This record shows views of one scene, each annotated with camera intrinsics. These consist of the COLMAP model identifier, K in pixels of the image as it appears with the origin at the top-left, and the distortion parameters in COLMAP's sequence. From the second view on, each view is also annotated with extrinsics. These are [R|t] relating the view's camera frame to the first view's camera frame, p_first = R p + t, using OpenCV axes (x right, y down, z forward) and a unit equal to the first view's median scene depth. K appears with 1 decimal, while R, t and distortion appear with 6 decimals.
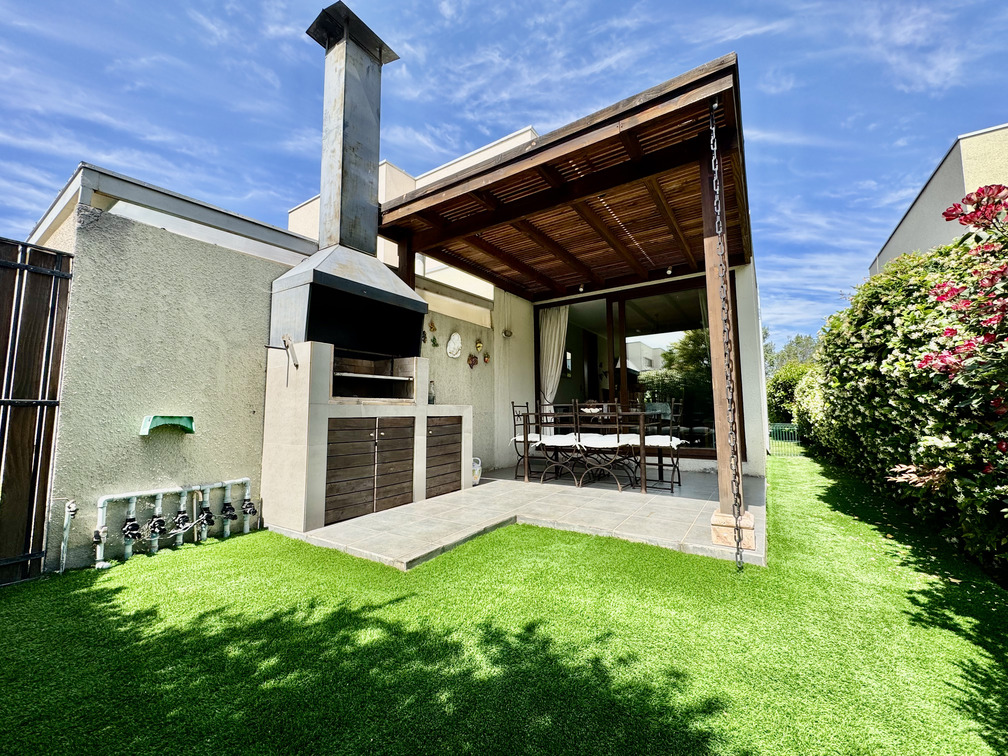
lens RADIAL K [[402.1, 0, 499.7], [0, 402.1, 372.0], [0, 0, 1]] dist [0.000691, 0.000802]
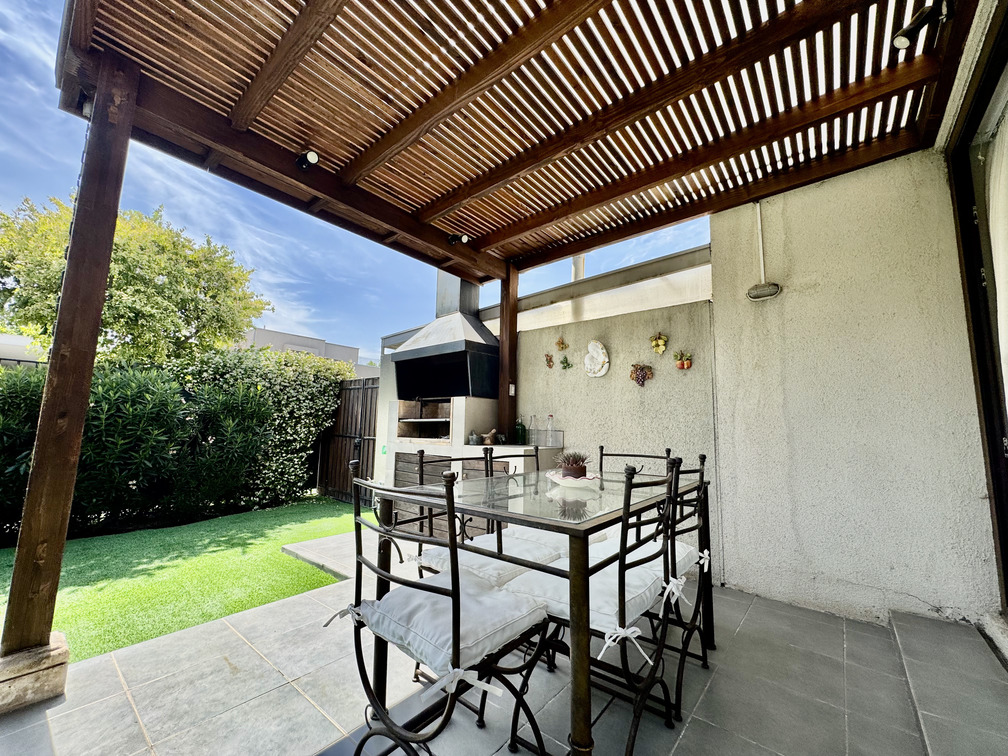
lens RADIAL K [[402.1, 0, 502.0], [0, 402.1, 380.5], [0, 0, 1]] dist [0.000691, 0.000802]
pose [[-0.099040, -0.116859, -0.988198, 0.605470], [0.077201, 0.989185, -0.124714, 0.044316], [0.992084, -0.088642, -0.088947, 0.944271]]
